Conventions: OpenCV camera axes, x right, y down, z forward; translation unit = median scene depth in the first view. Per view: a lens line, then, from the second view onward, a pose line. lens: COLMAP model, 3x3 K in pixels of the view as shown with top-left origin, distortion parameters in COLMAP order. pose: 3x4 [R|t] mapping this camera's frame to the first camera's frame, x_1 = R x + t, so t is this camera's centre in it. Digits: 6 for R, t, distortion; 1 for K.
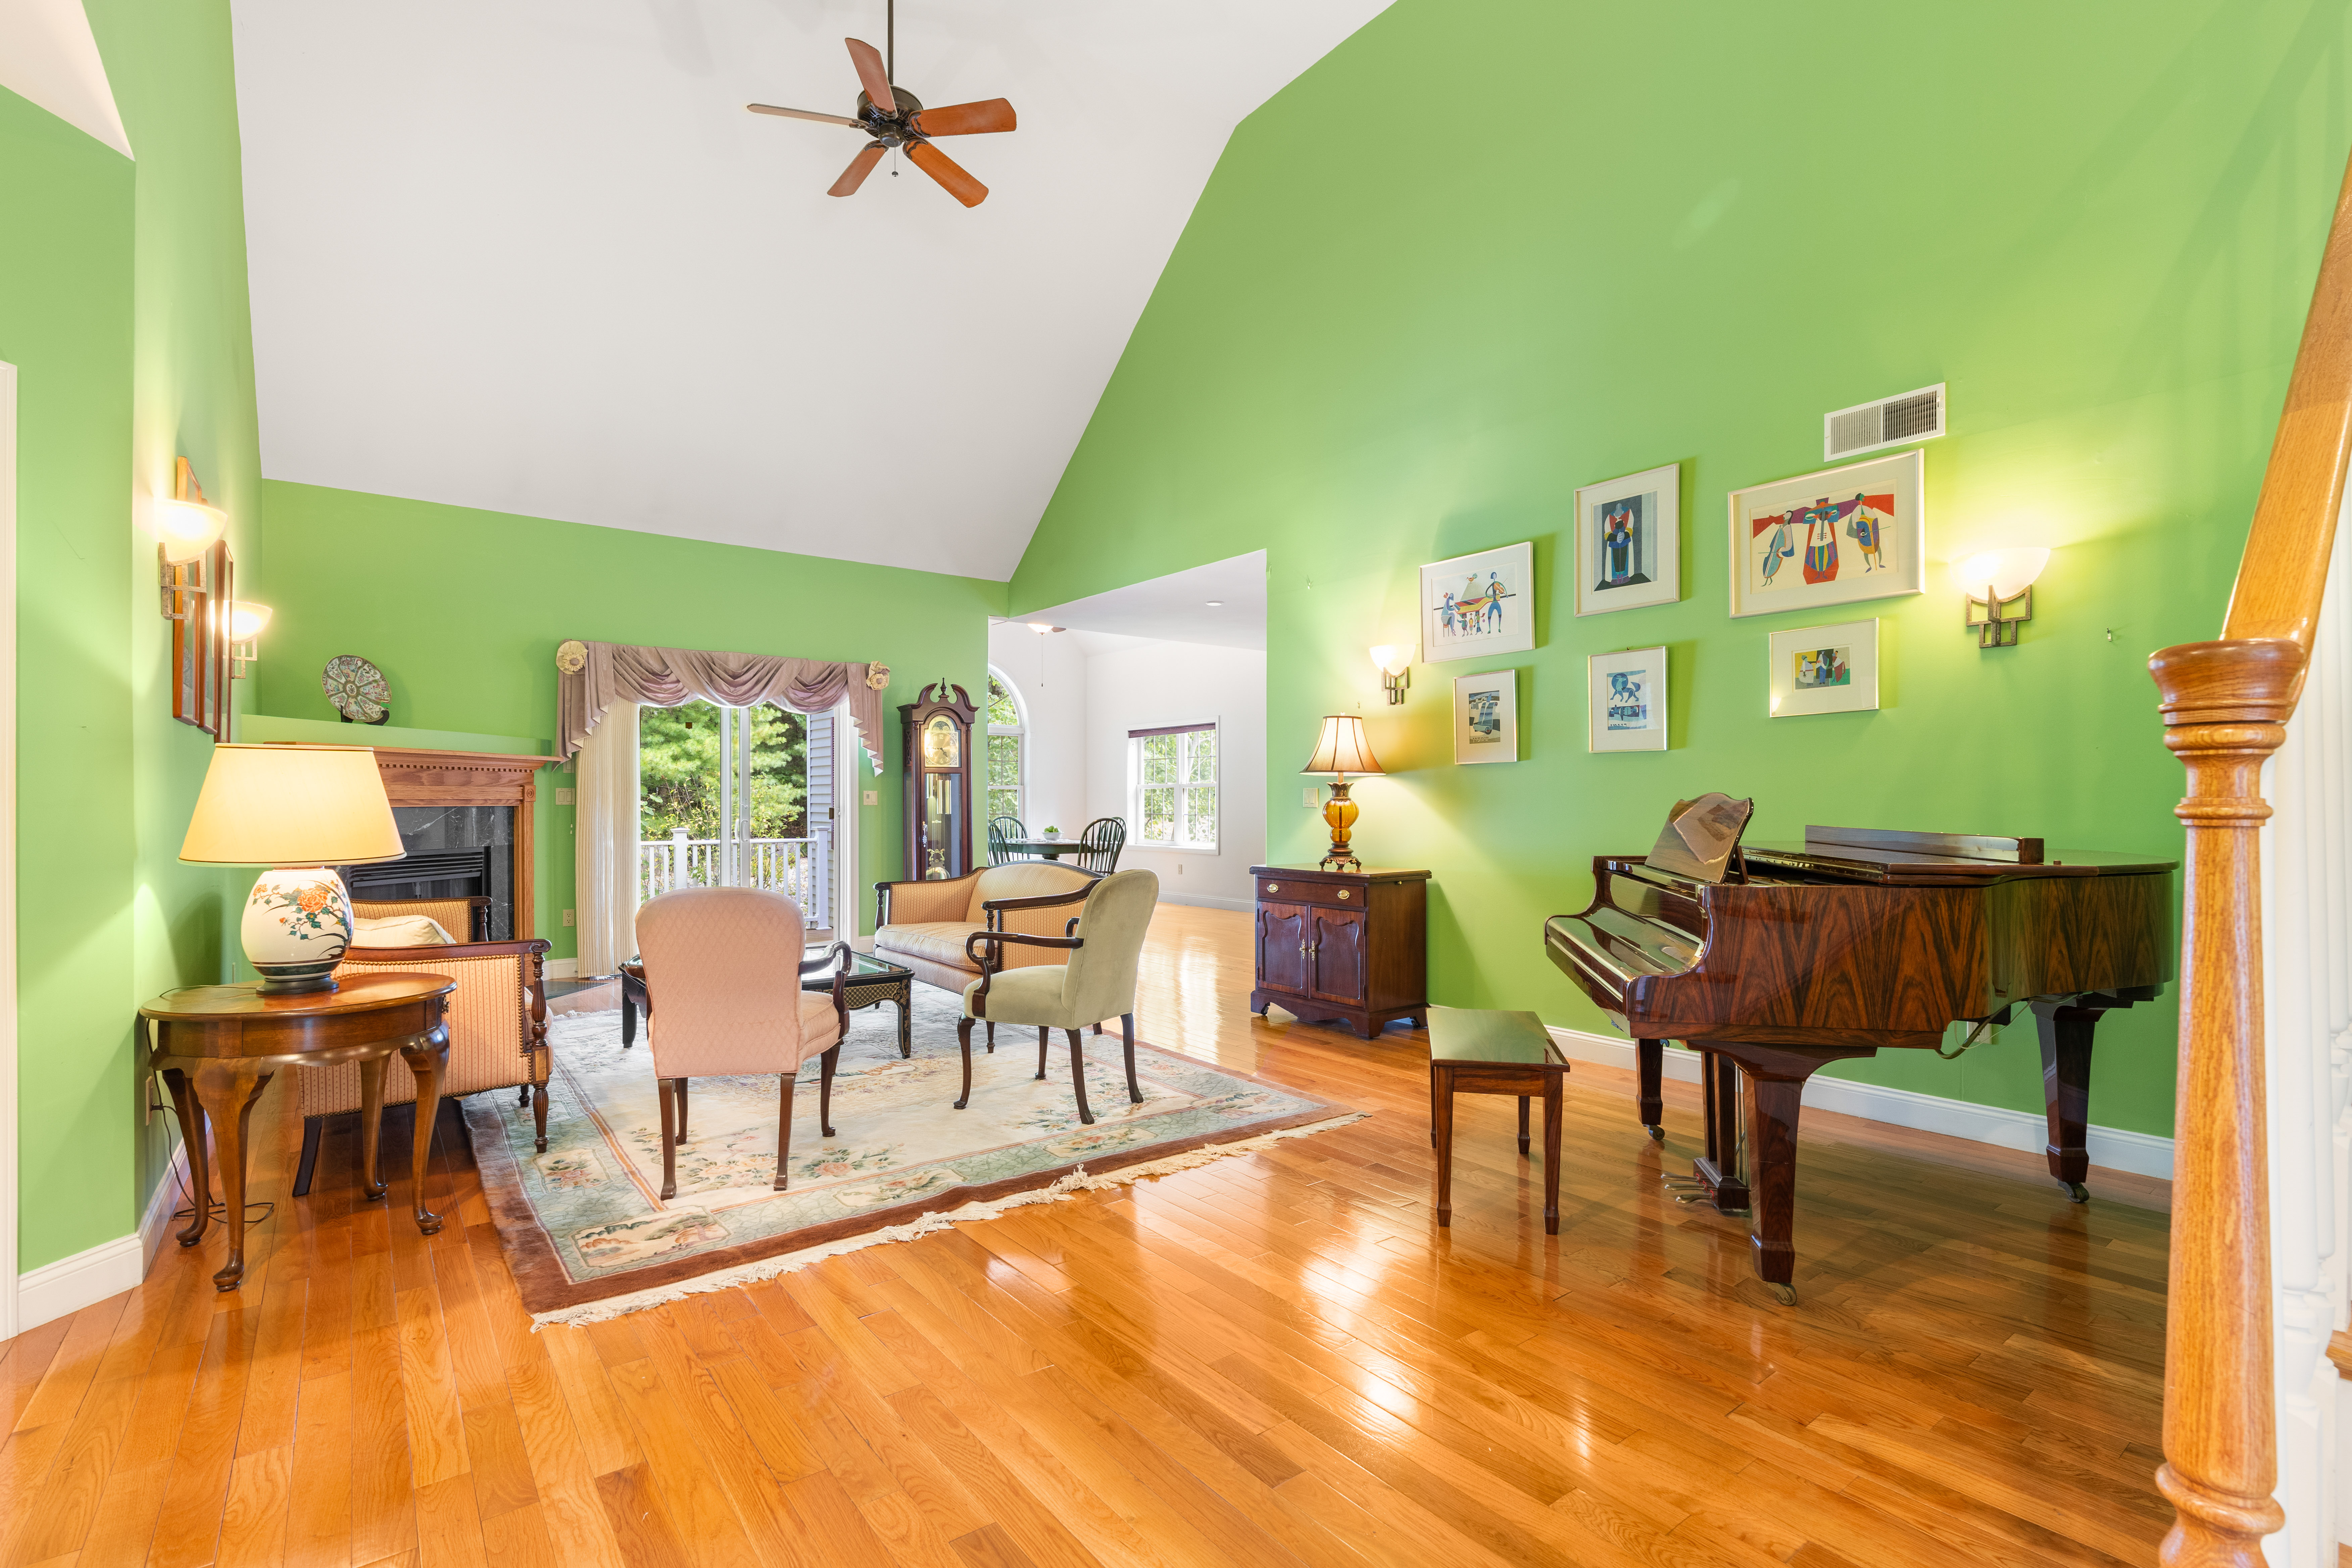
lens RADIAL K [[1060.3, 0, 1156.1], [0, 1060.3, 807.5], [0, 0, 1]] dist [-0.002977, 0.002490]
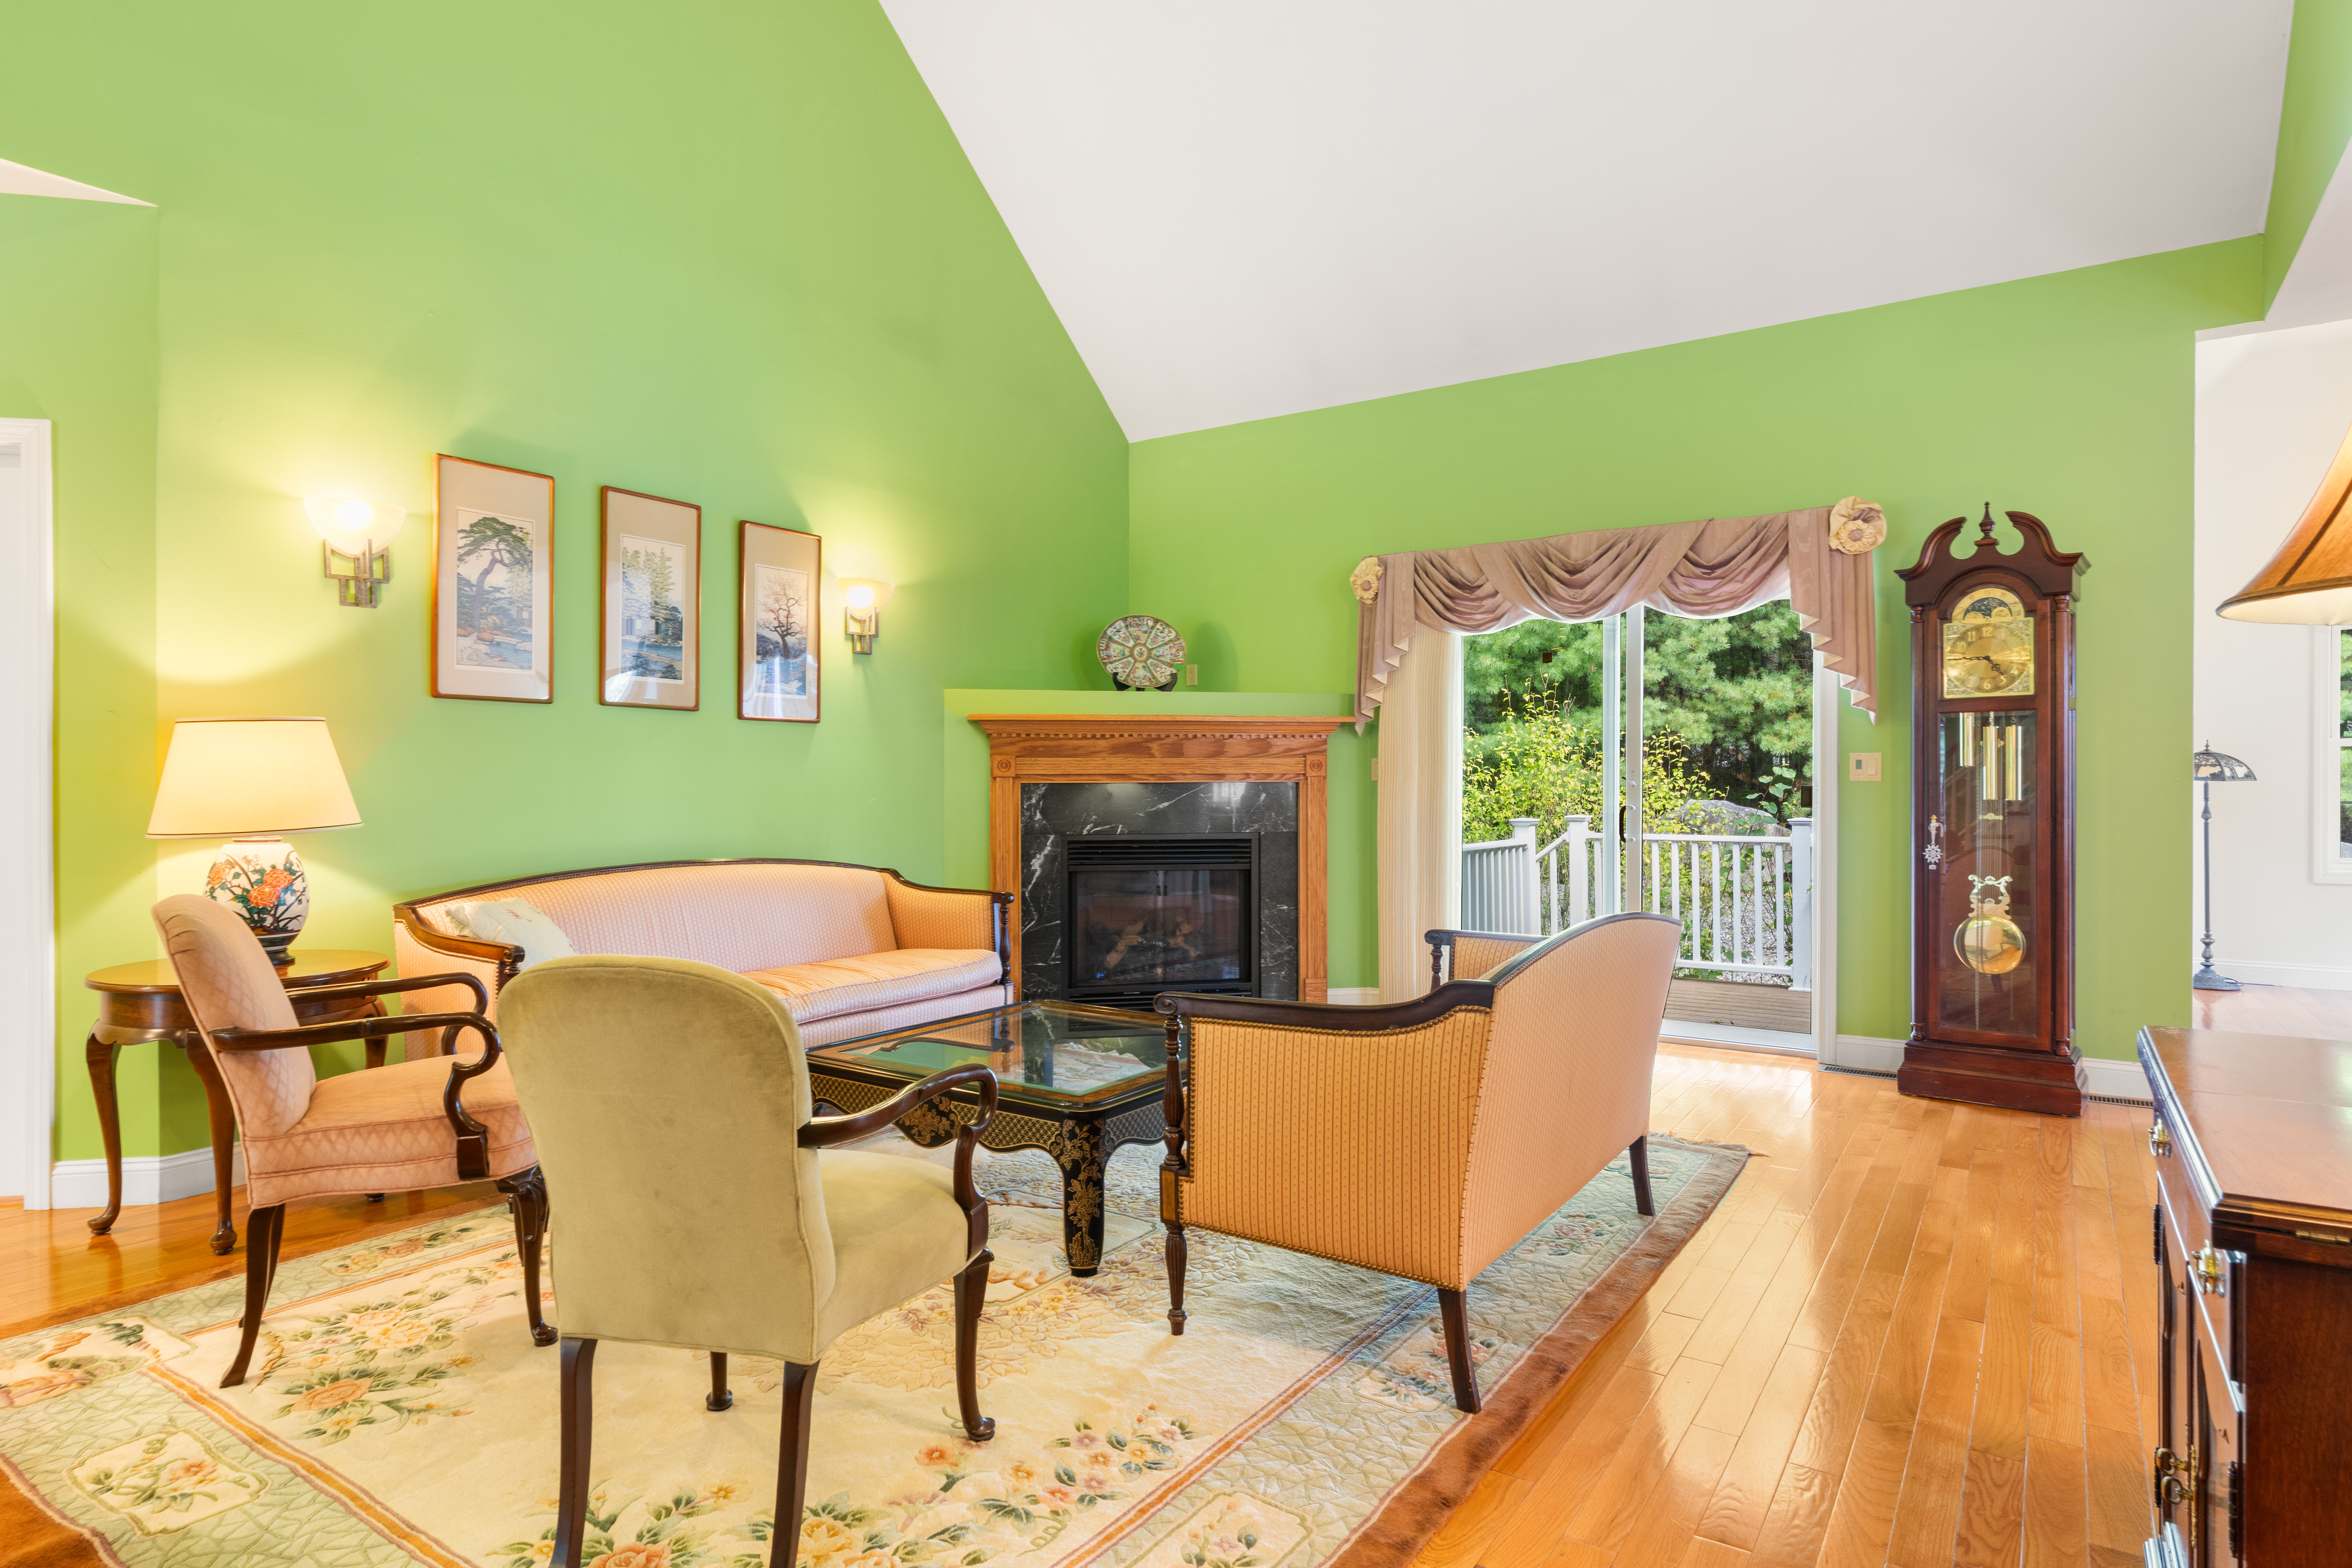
lens RADIAL K [[1283.0, 0, 1160.8], [0, 1283.0, 777.8], [0, 0, 1]] dist [-0.000929, 0.000069]
pose [[0.317944, -0.002002, -0.948107, 0.429992], [-0.003153, 0.999990, -0.003169, -0.001621], [0.948104, 0.003996, 0.317935, 0.998701]]
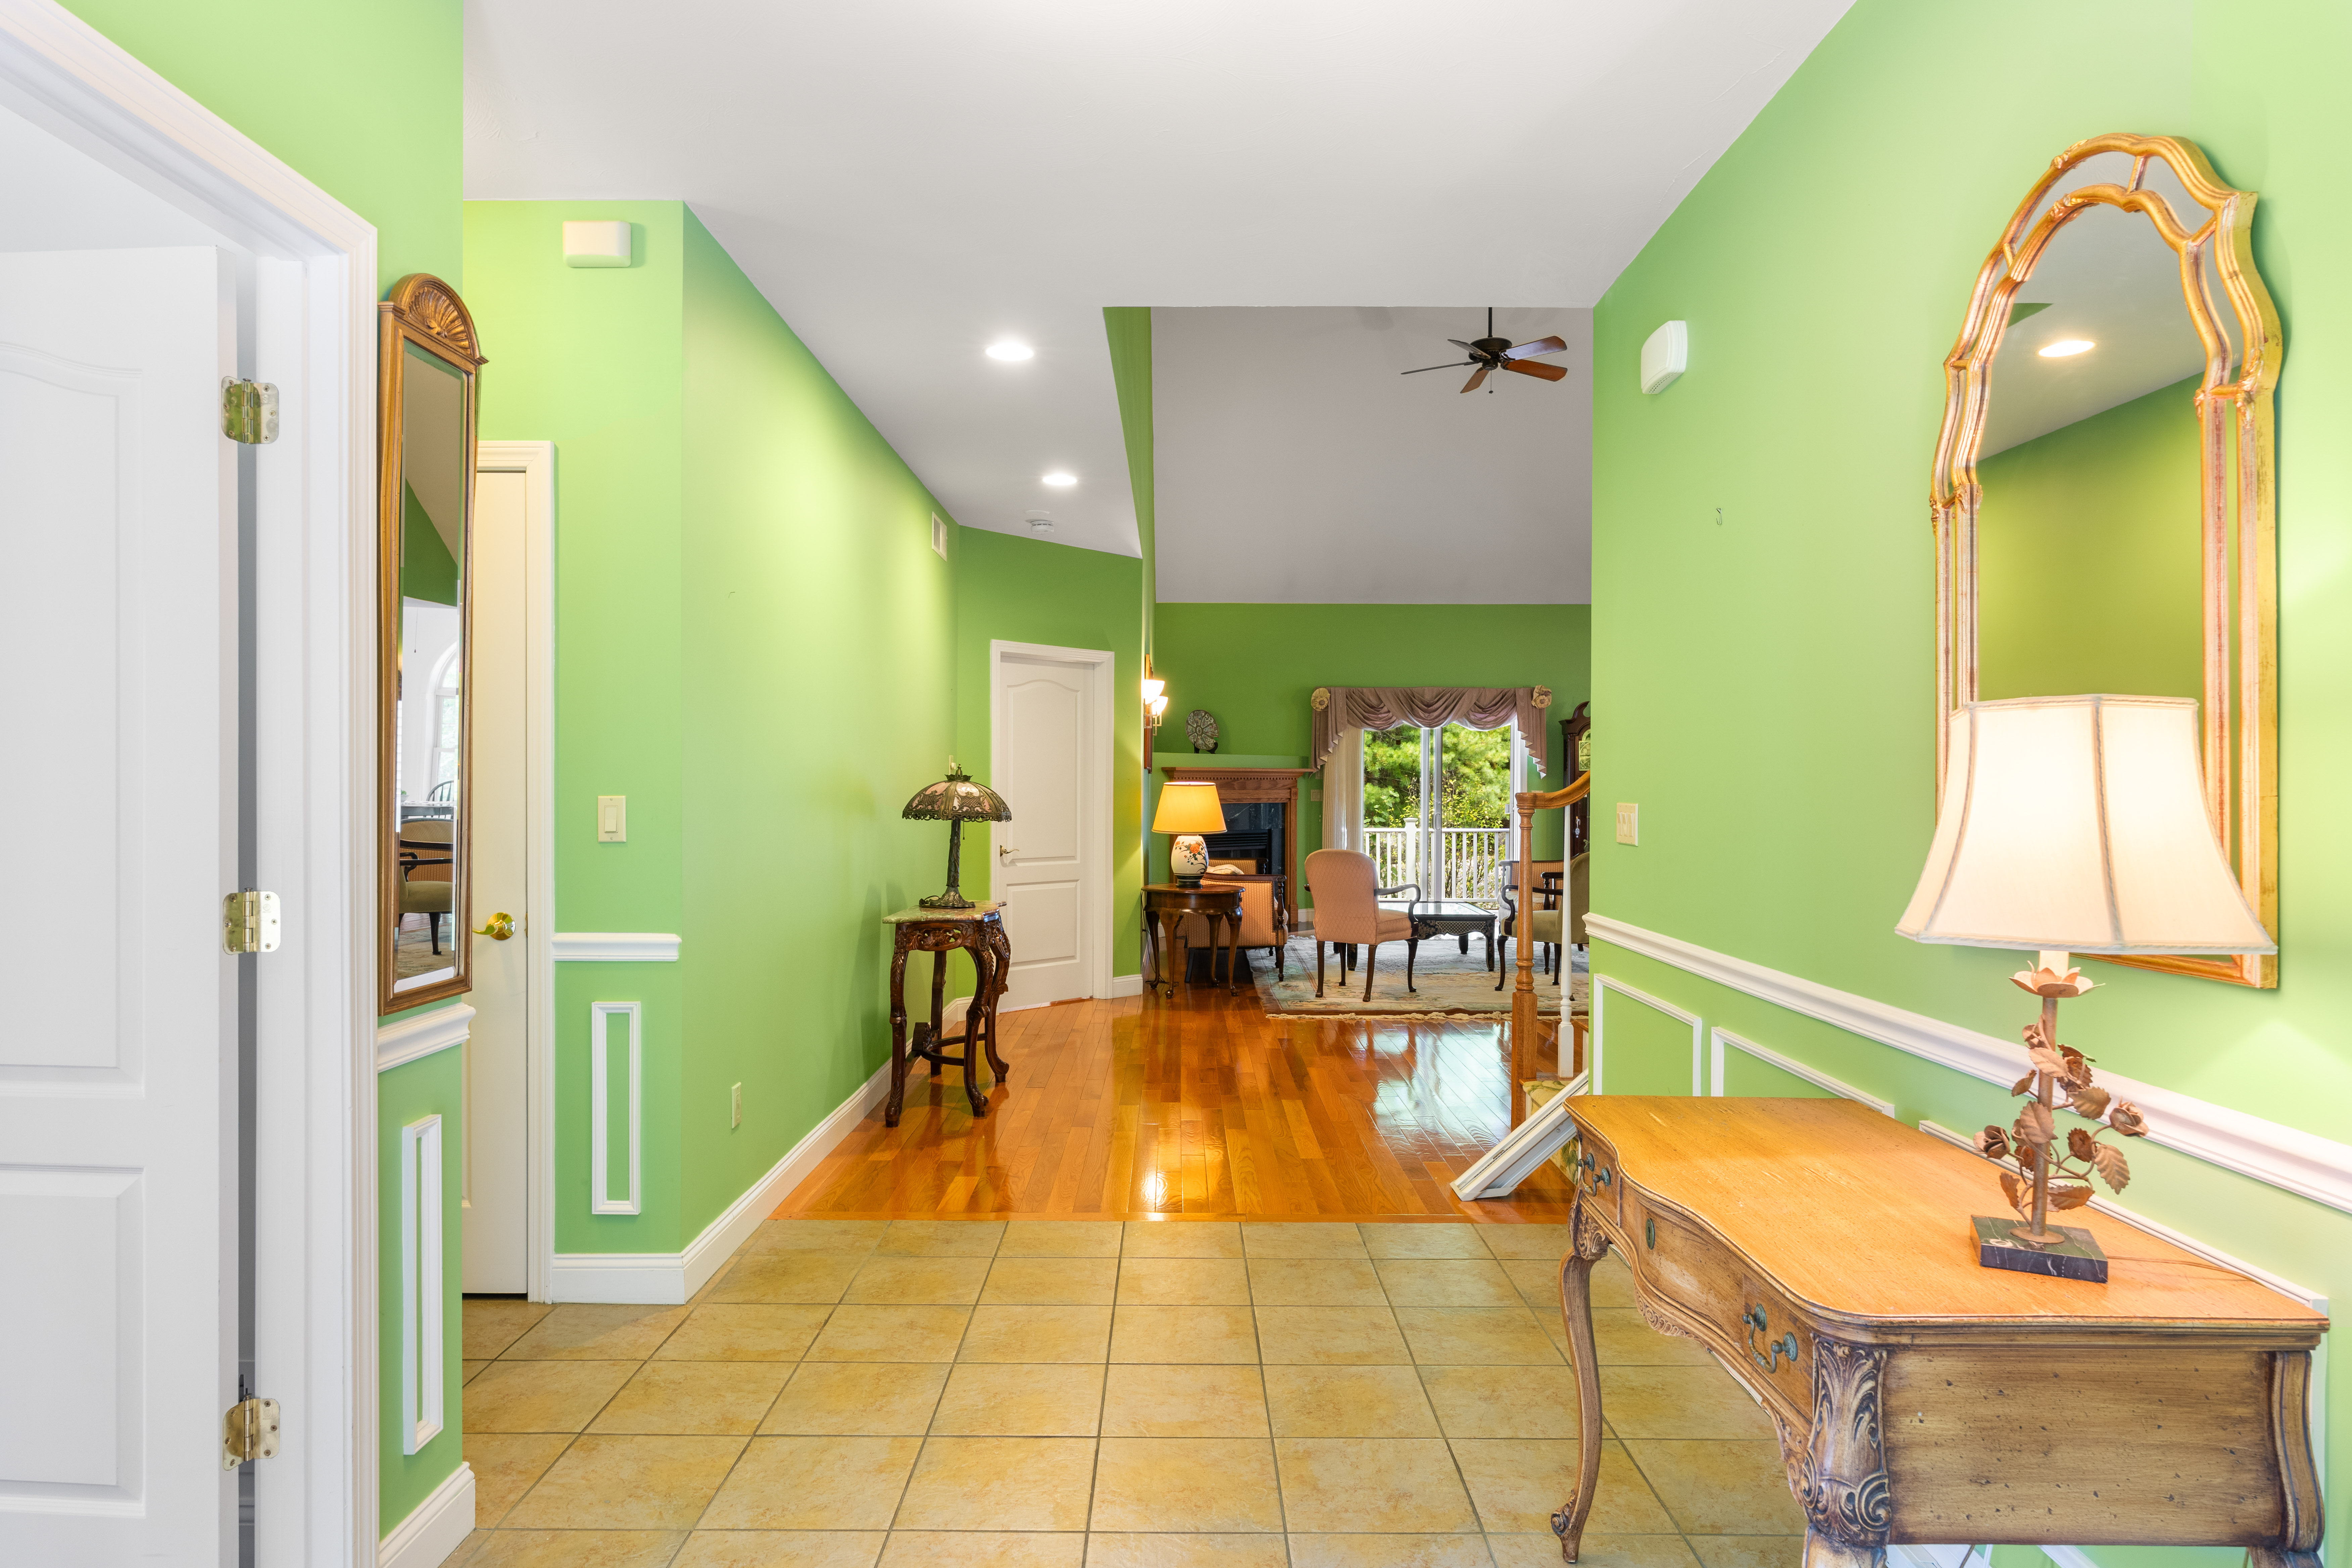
lens RADIAL K [[1311.6, 0, 1166.4], [0, 1311.6, 788.8], [0, 0, 1]] dist [0.001998, 0.000023]
pose [[0.788309, 0.003352, -0.615271, 0.672515], [-0.004198, 0.999991, 0.000071, -0.032423], [0.615265, 0.002527, 0.788316, -0.946881]]
